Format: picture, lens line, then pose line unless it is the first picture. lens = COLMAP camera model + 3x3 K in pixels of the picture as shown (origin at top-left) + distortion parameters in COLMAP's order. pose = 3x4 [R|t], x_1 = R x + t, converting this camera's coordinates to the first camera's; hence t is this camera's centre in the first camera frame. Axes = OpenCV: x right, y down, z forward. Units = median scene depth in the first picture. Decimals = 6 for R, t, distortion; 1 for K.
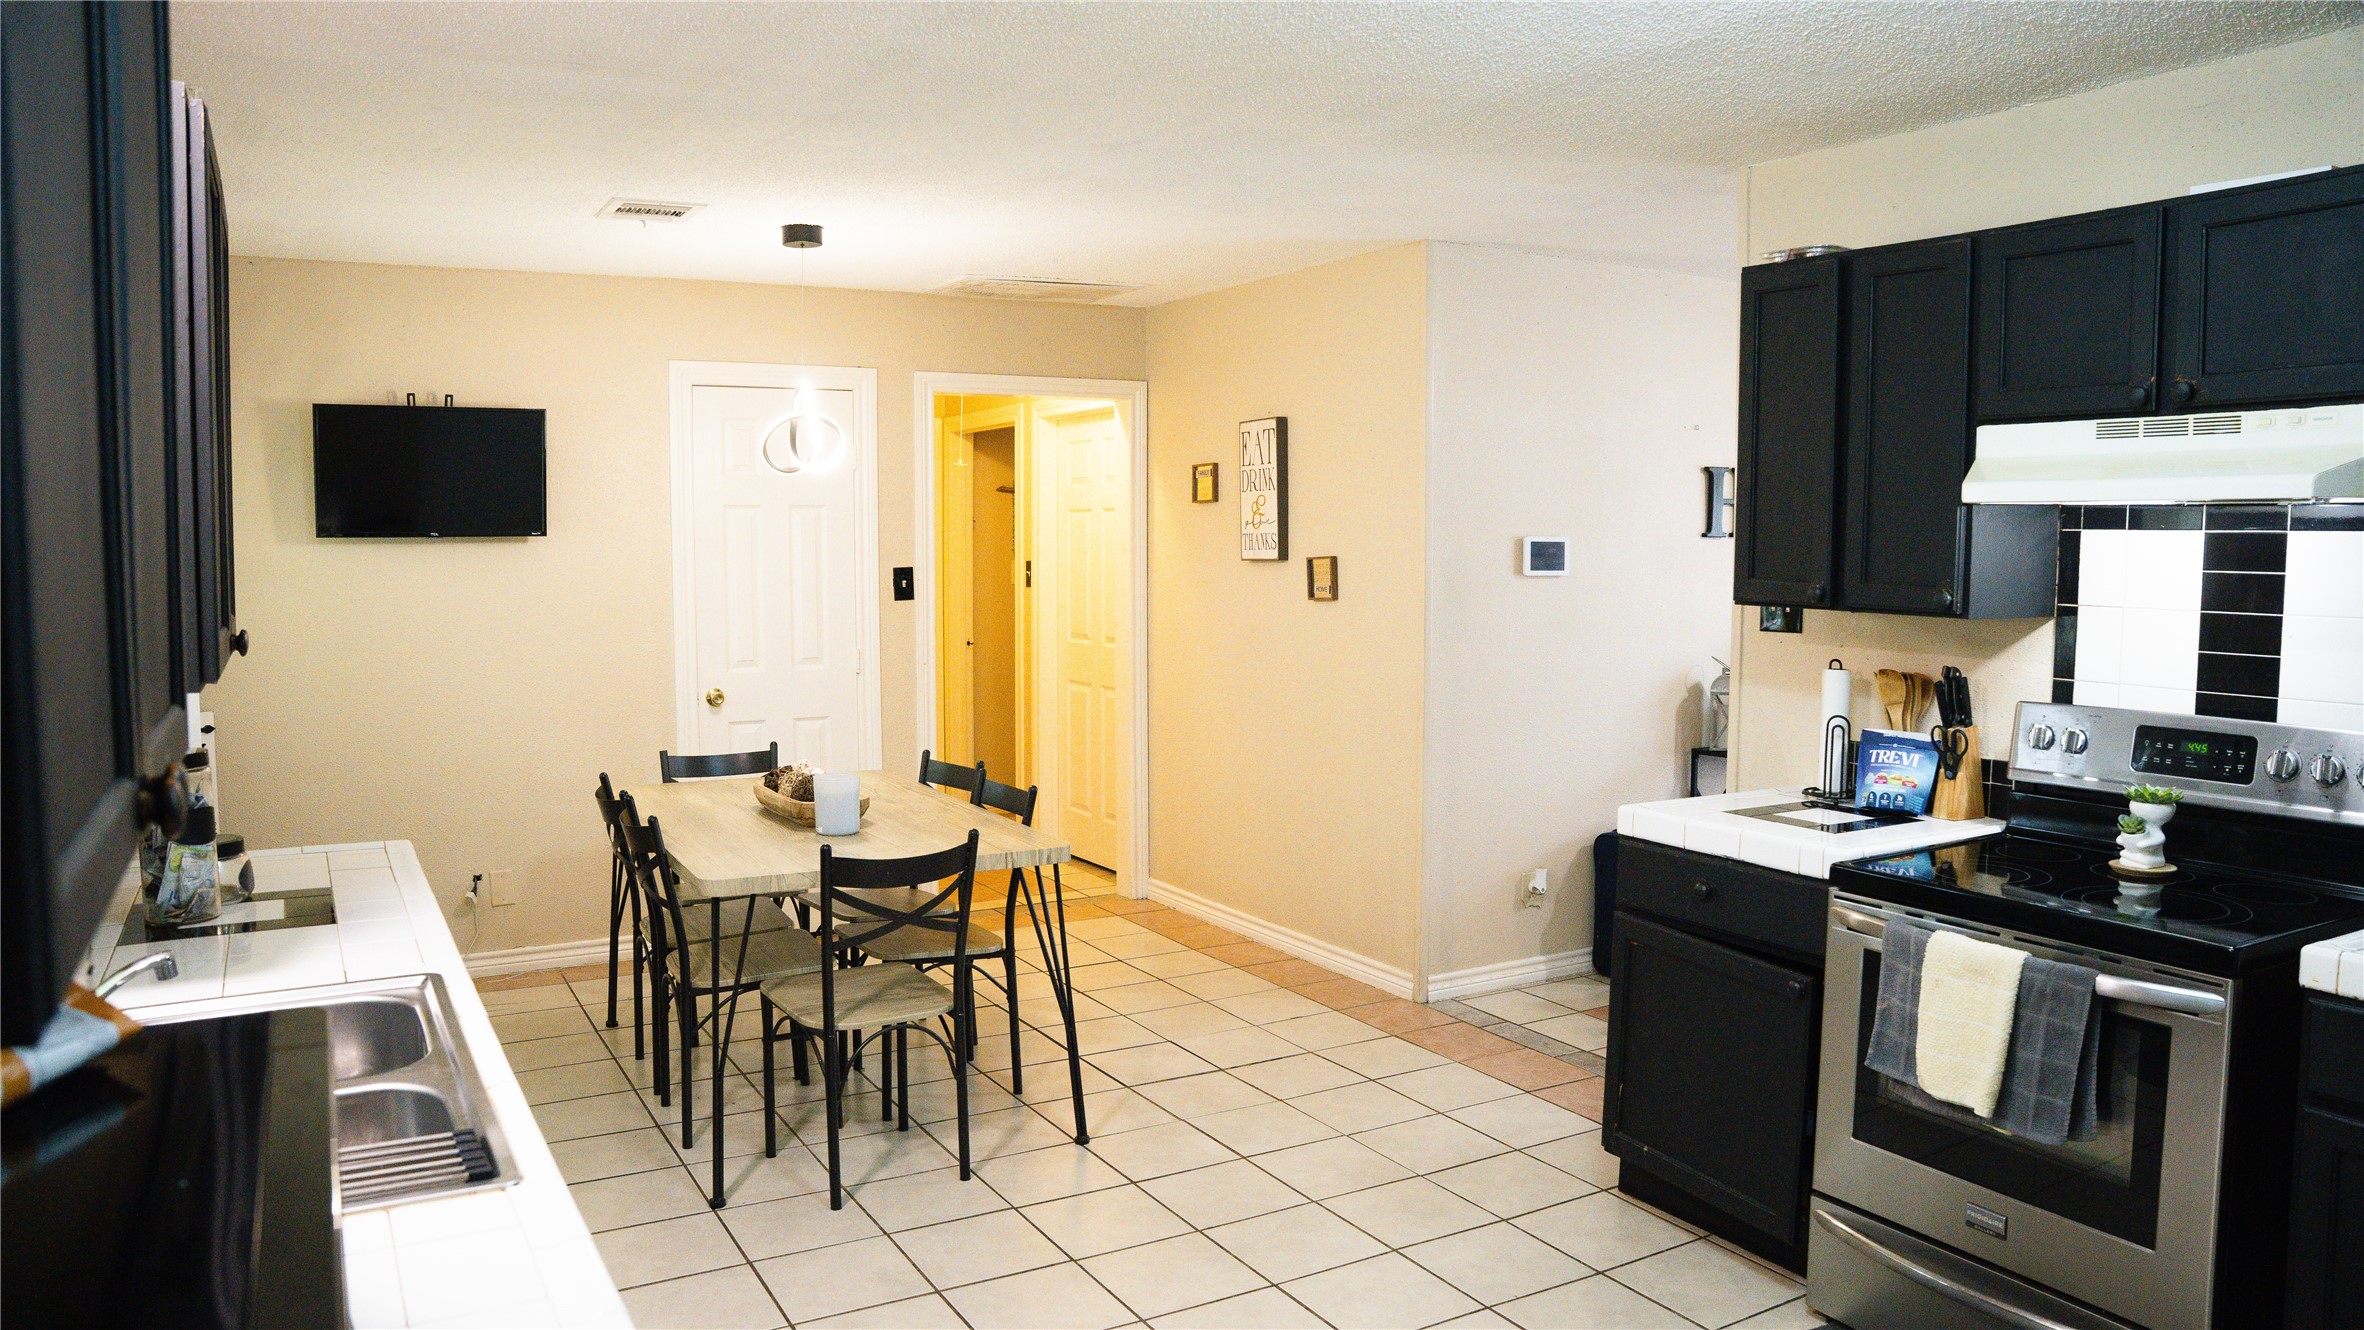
lens RADIAL K [[1638.6, 0, 1246.3], [0, 1638.6, 658.7], [0, 0, 1]] dist [-0.136778, 0.059705]
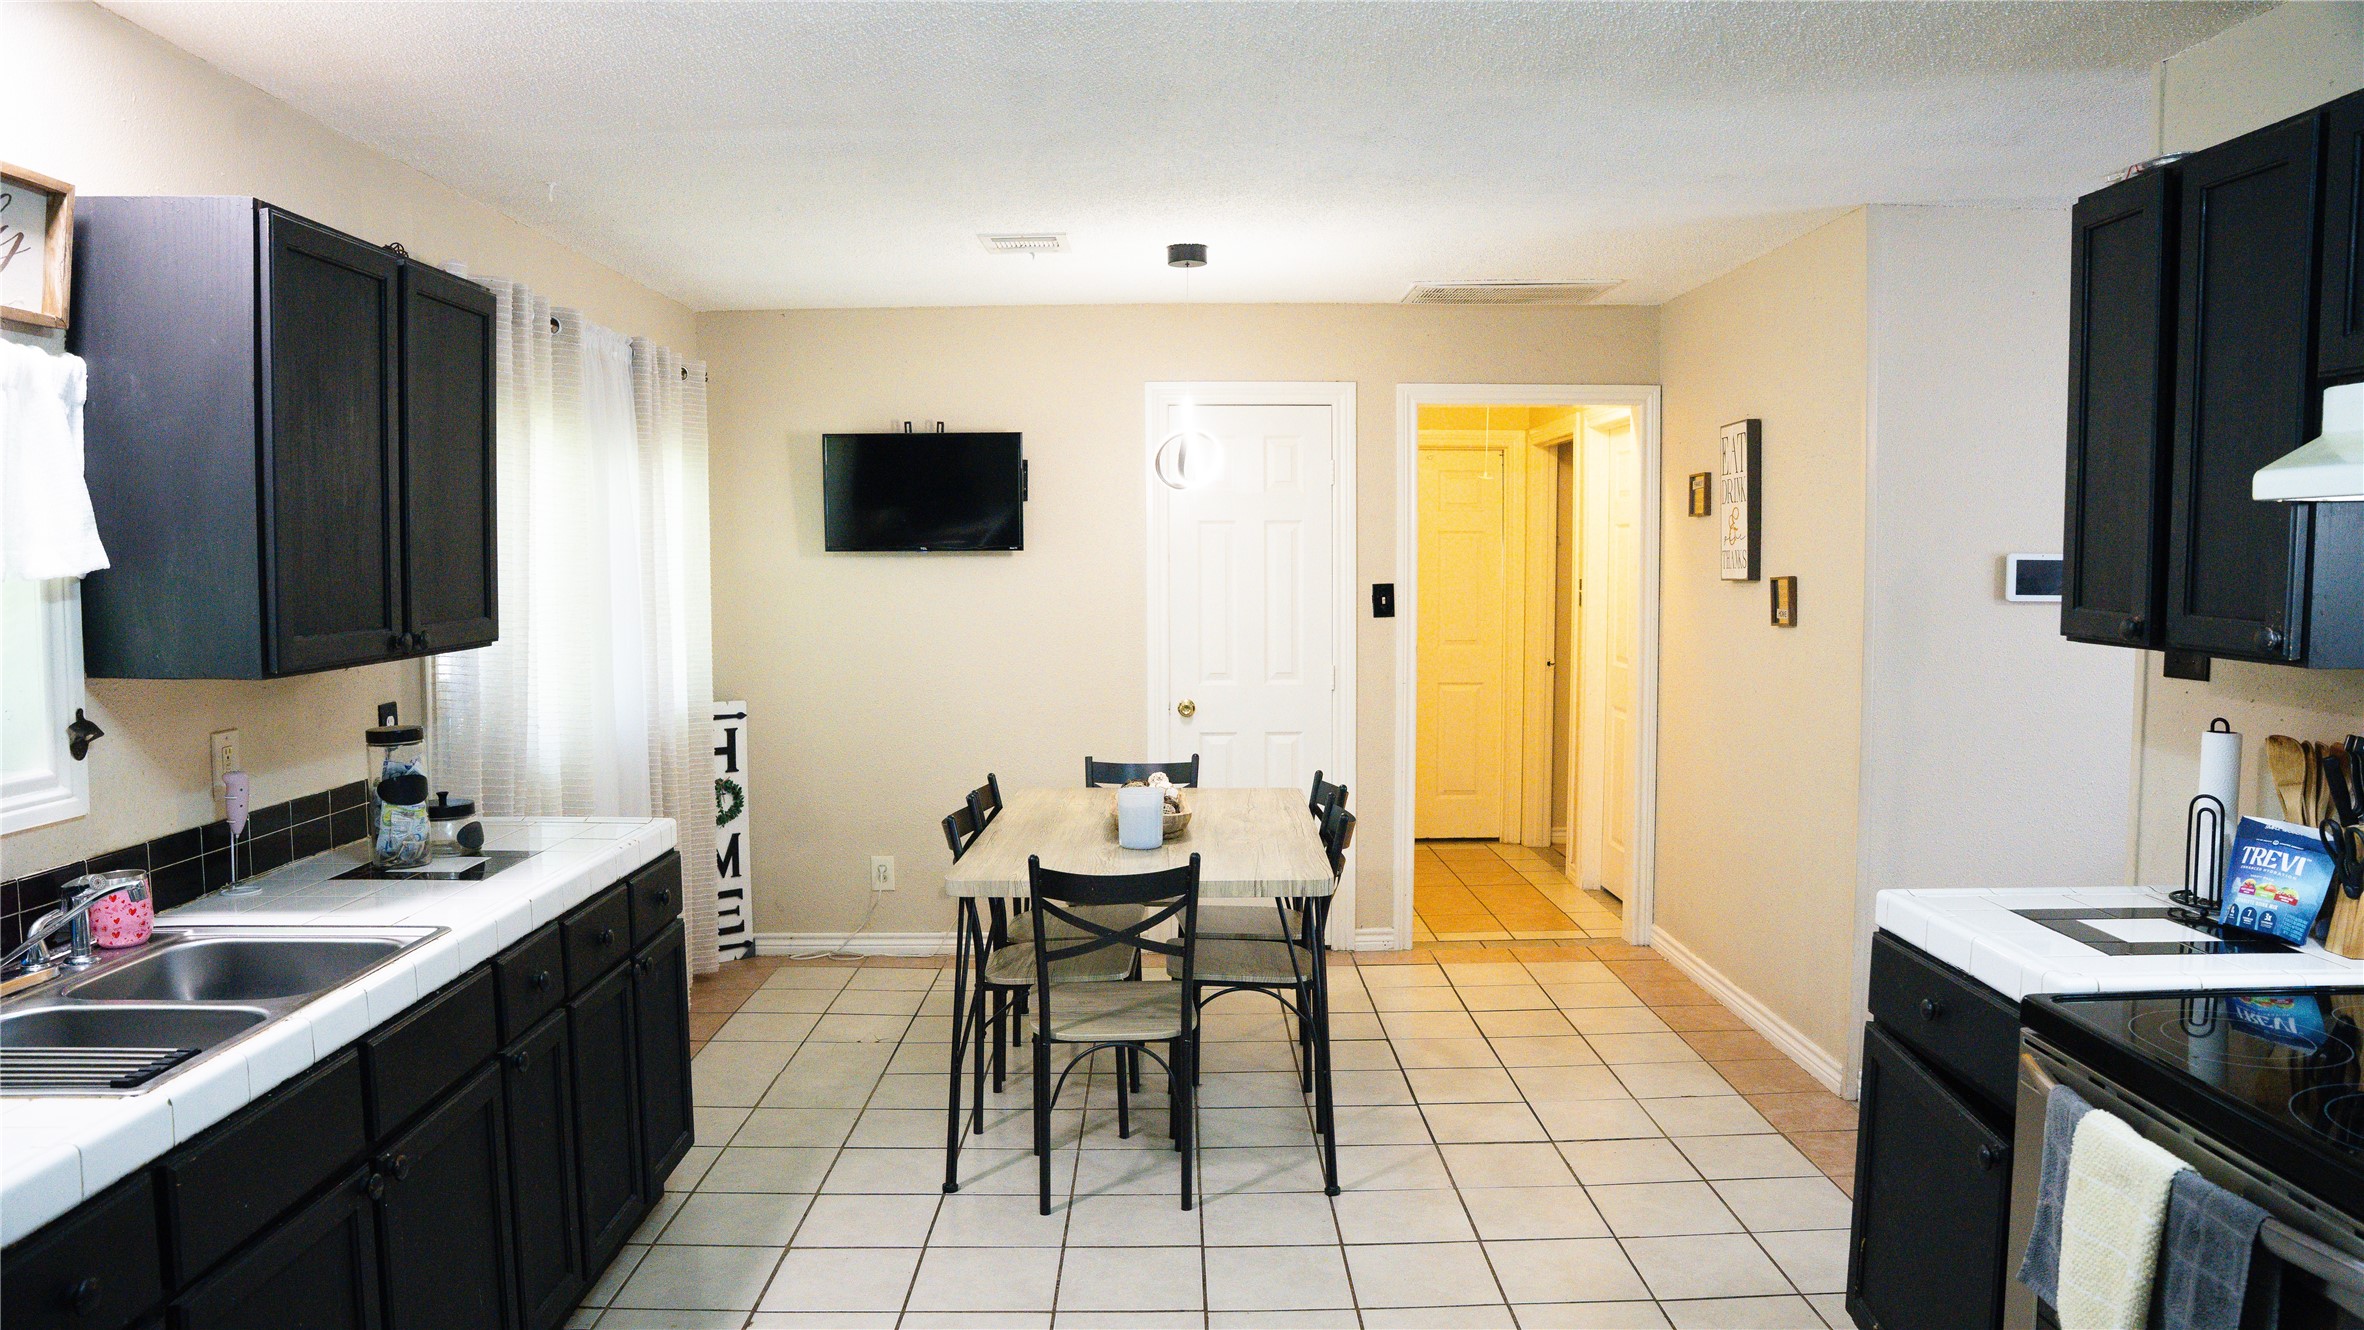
lens RADIAL K [[1638.6, 0, 1180.5], [0, 1638.6, 665.5], [0, 0, 1]] dist [-0.136778, 0.059705]
pose [[0.866473, 0.031729, -0.498214, 0.239711], [-0.034986, 0.999384, 0.002799, -0.007301], [0.497996, 0.015005, 0.867049, 0.115091]]
